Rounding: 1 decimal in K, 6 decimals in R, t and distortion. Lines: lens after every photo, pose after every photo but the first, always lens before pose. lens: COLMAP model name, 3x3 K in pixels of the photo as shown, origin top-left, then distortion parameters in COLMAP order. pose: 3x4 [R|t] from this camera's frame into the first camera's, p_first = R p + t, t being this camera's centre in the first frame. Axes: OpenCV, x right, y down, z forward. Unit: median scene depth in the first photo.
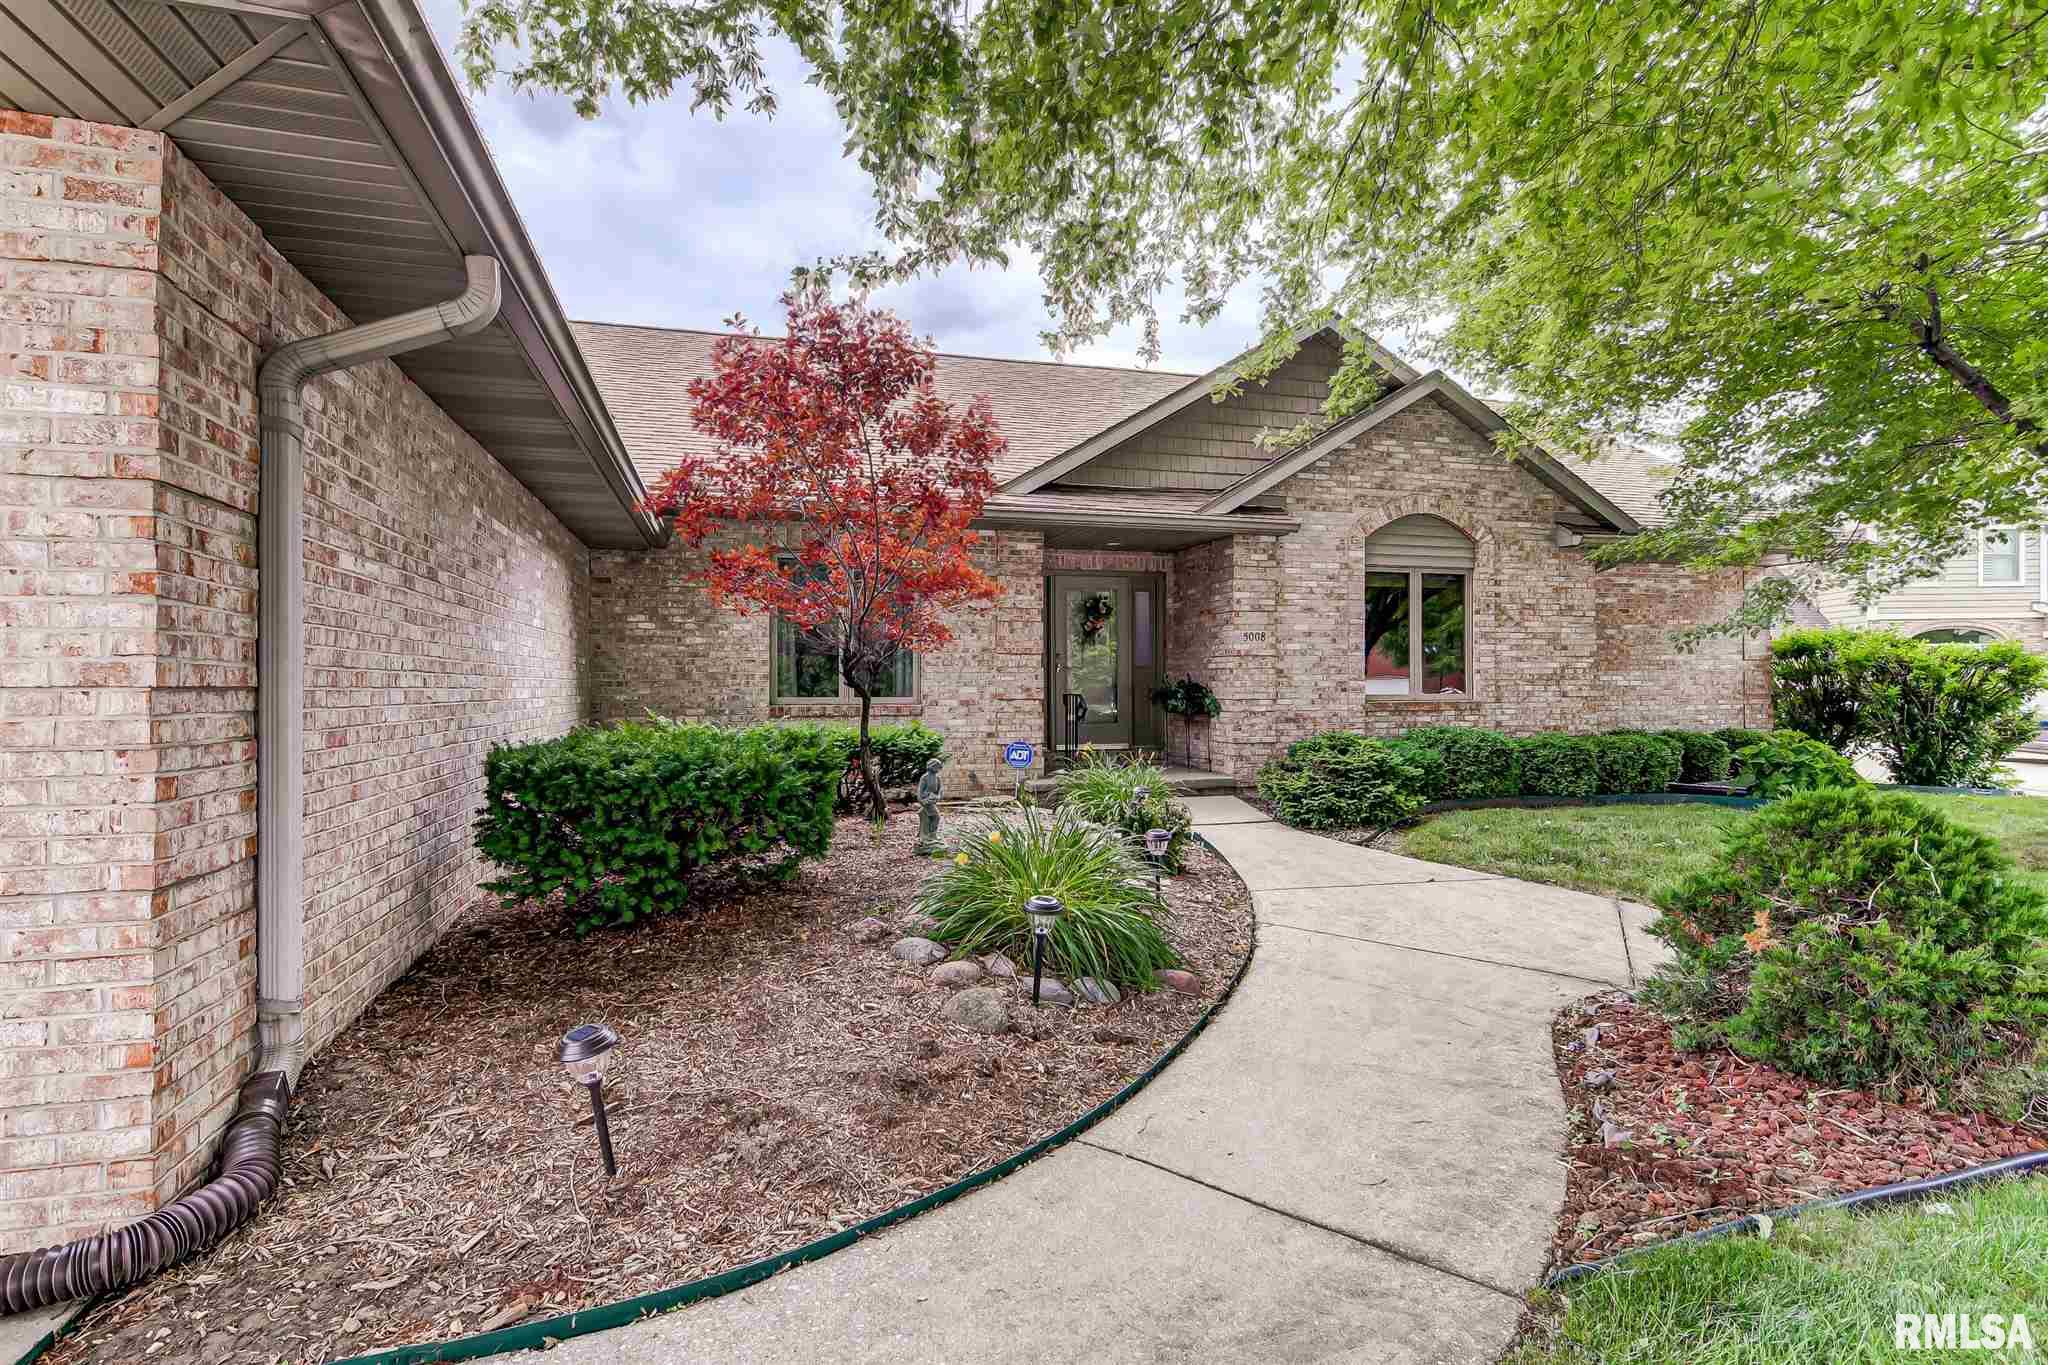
lens RADIAL K [[980.3, 0, 1015.9], [0, 980.3, 667.3], [0, 0, 1]] dist [0.011131, -0.008700]
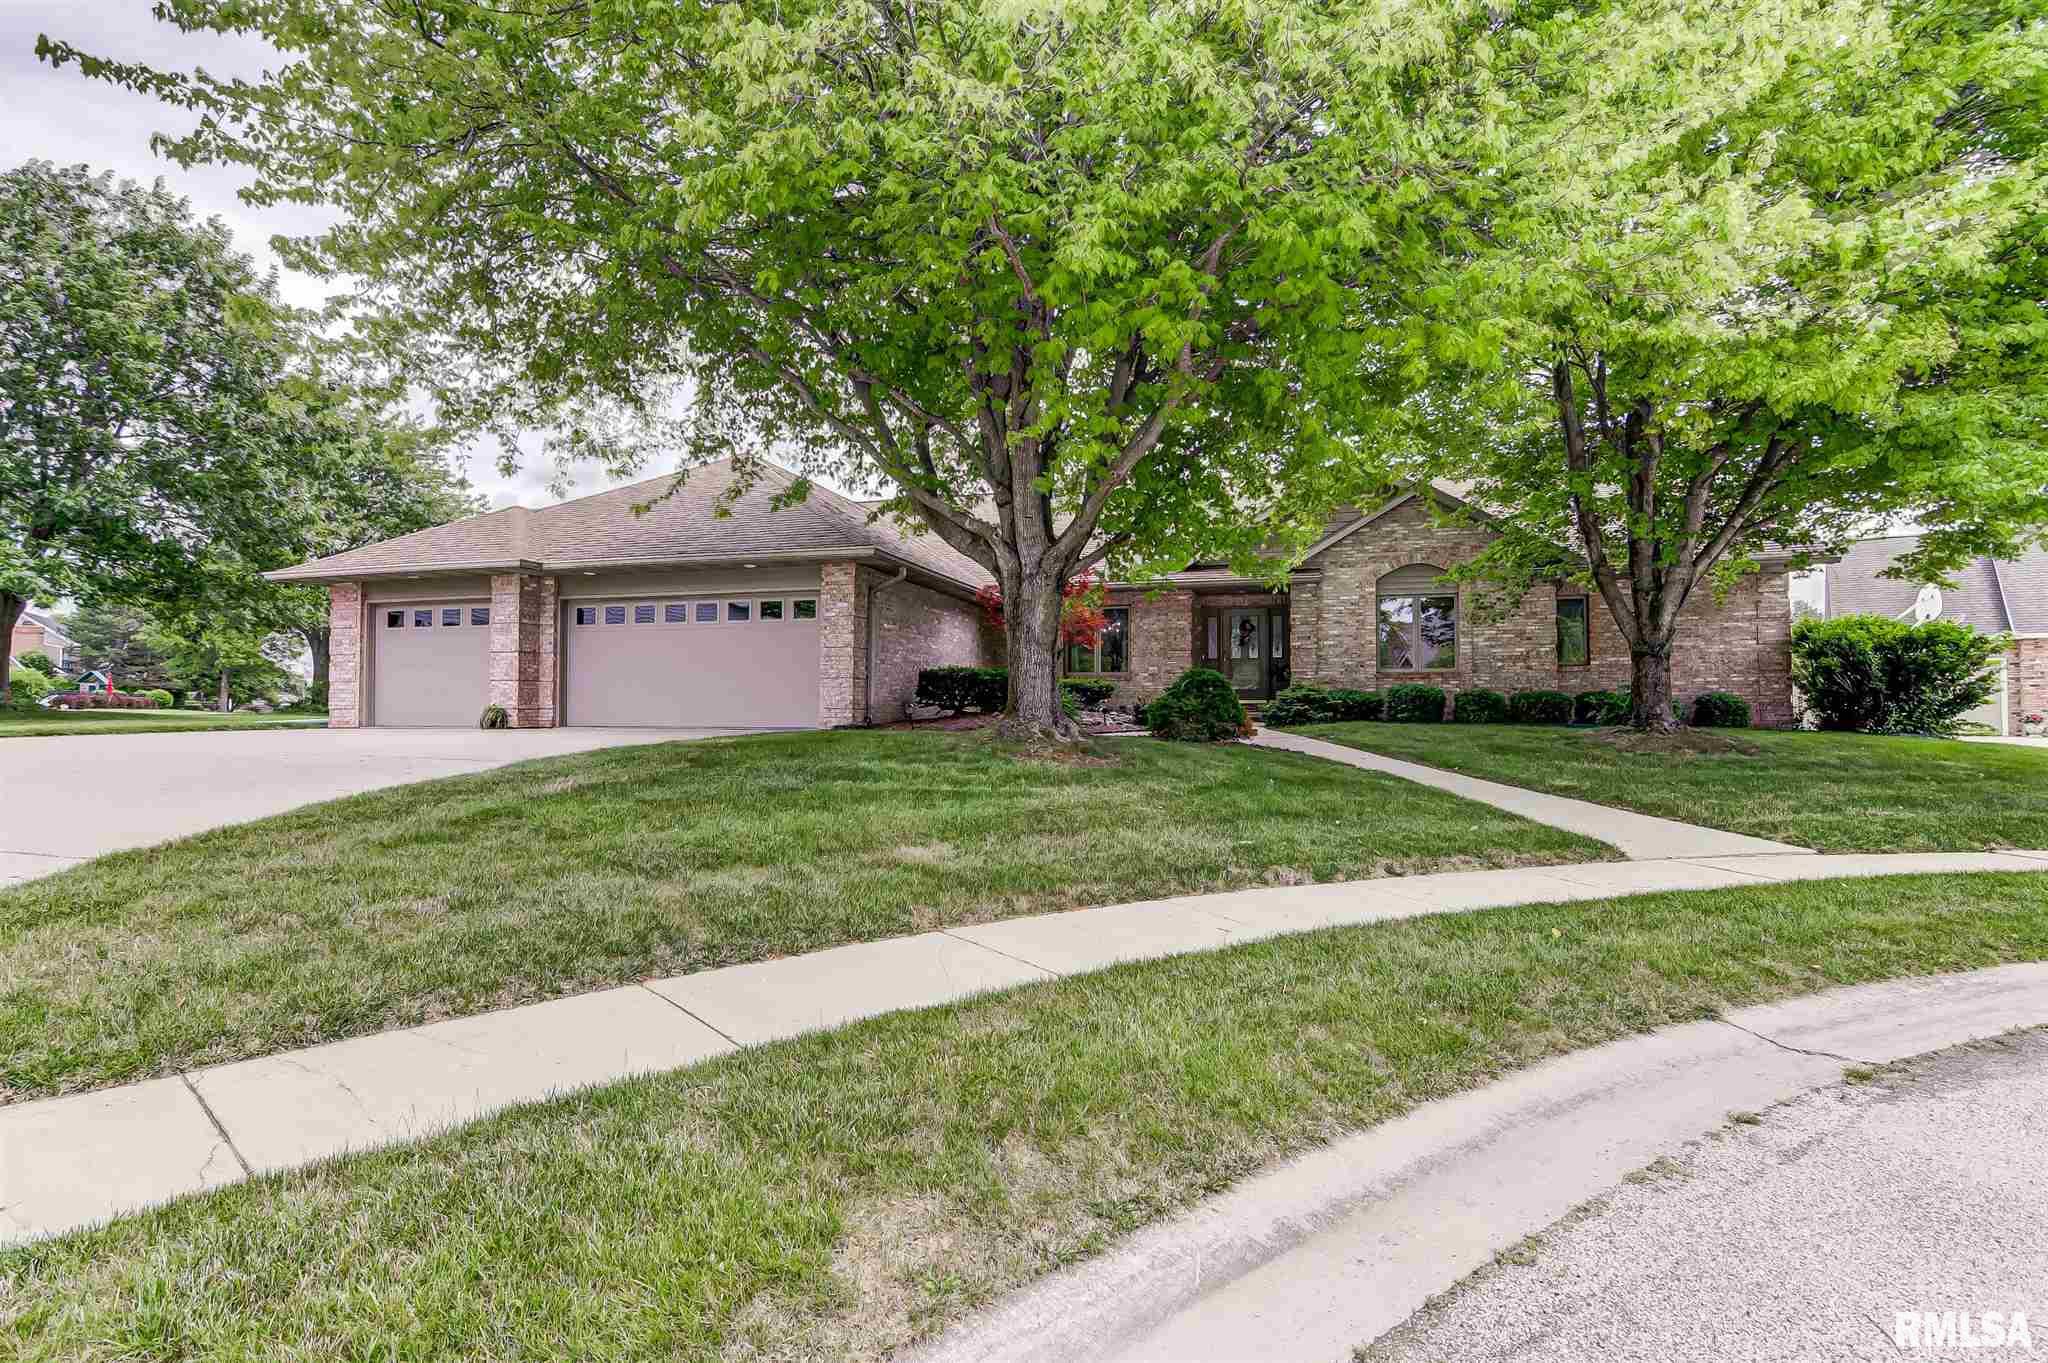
lens RADIAL K [[980.3, 0, 1018.5], [0, 980.3, 683.3], [0, 0, 1]] dist [0.011131, -0.008700]
pose [[0.846539, -0.010395, -0.532225, 0.753467], [0.003783, 0.999902, -0.013512, 0.075818], [0.532313, 0.009425, 0.846495, -0.843347]]
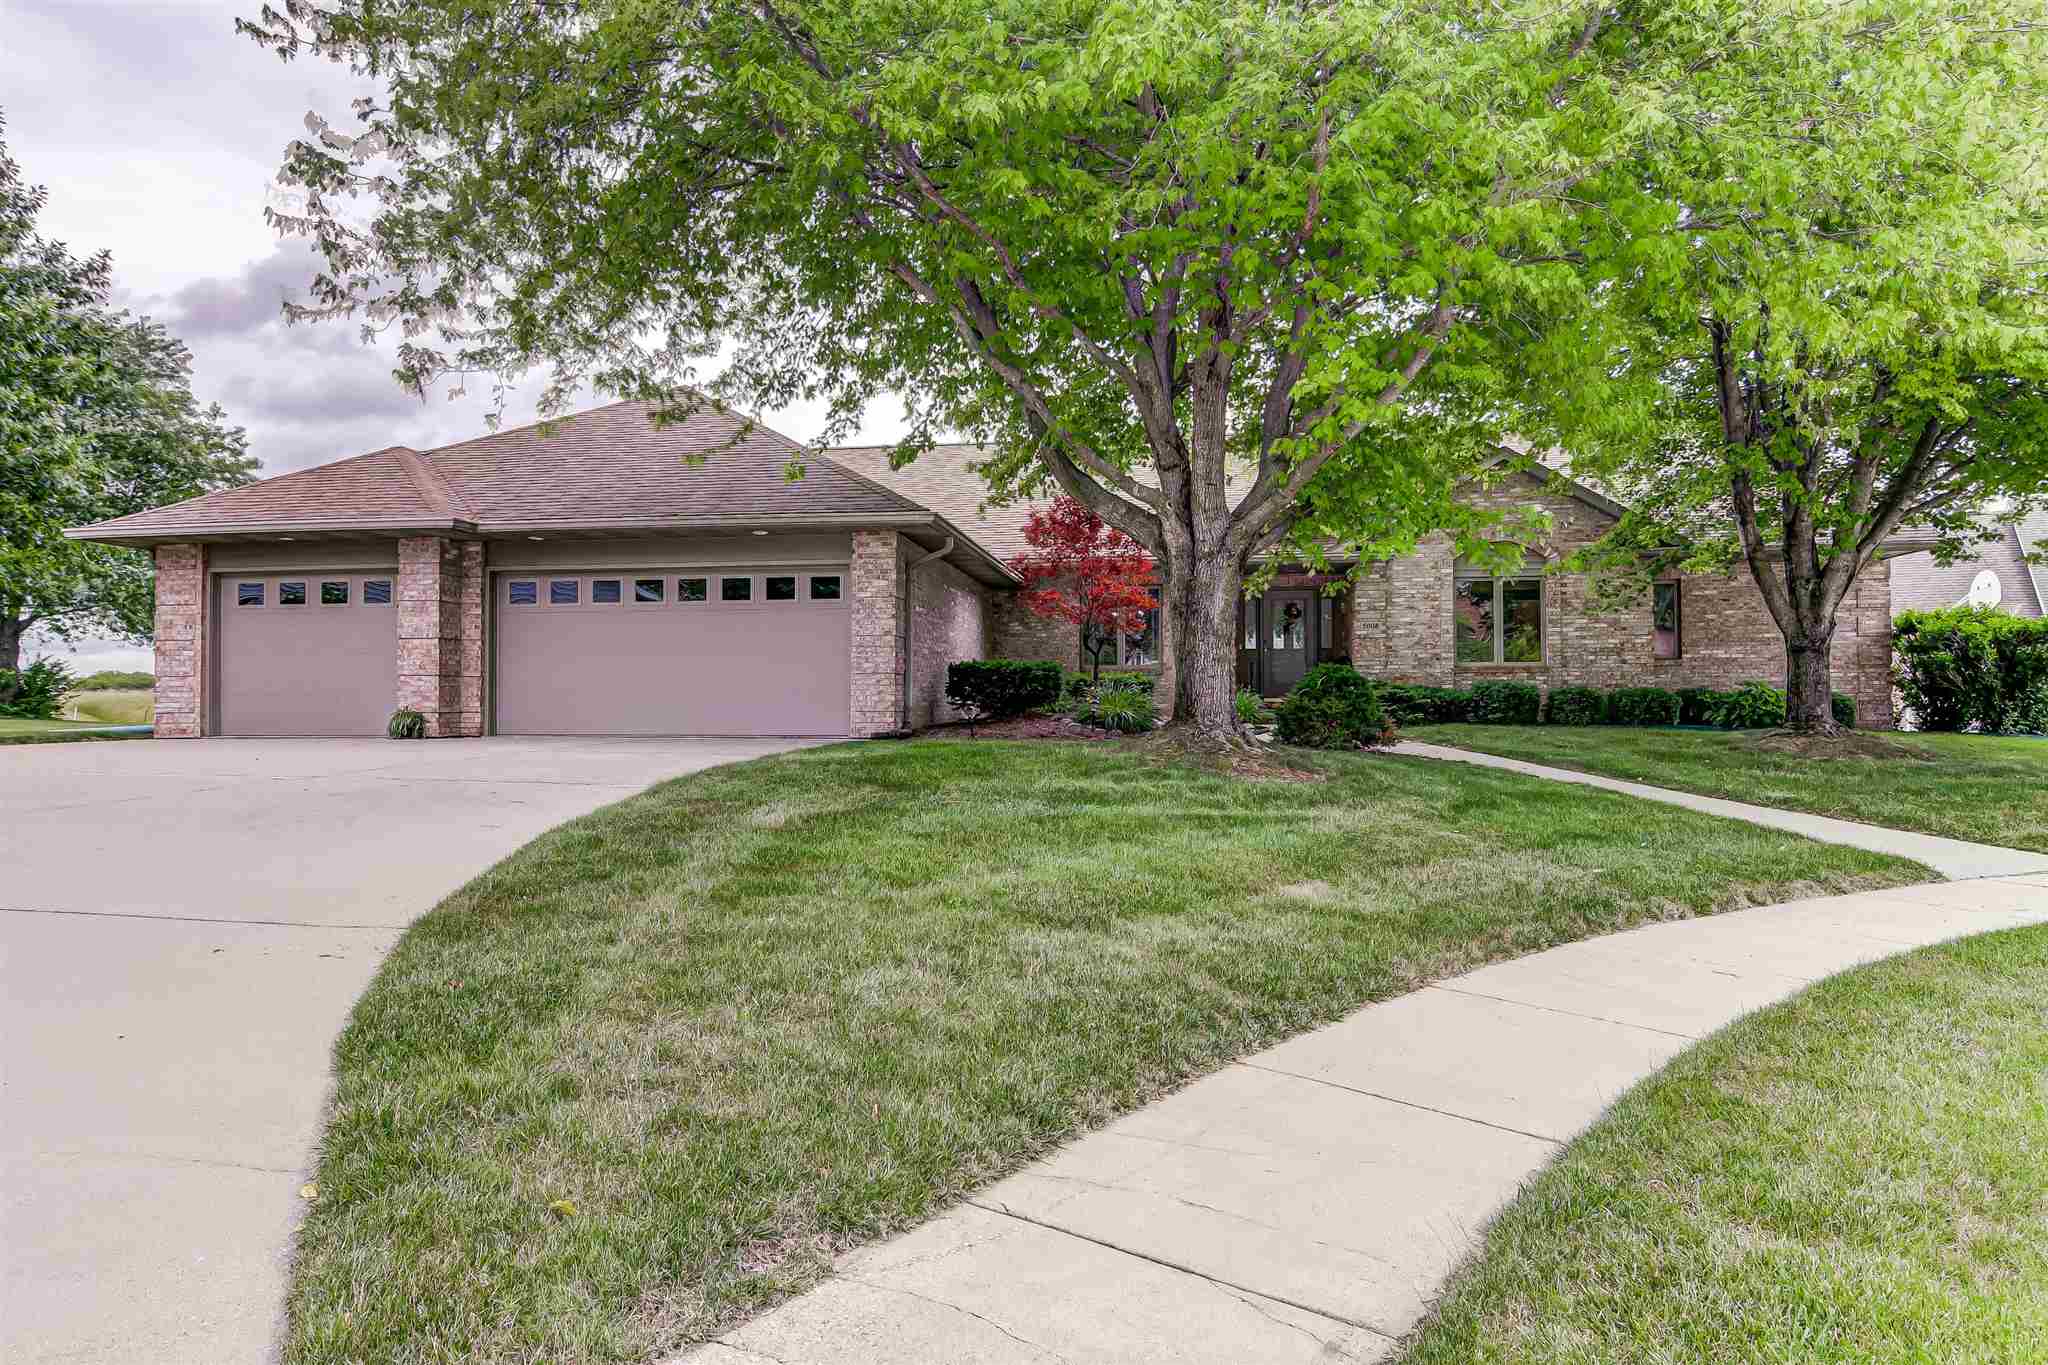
lens RADIAL K [[1190.9, 0, 1019.6], [0, 1190.9, 679.9], [0, 0, 1]] dist [0.005195, -0.001468]
pose [[0.909969, -0.007100, -0.414616, 0.511529], [0.004408, 0.999963, -0.007448, 0.066612], [0.414654, 0.004950, 0.909966, -0.975735]]
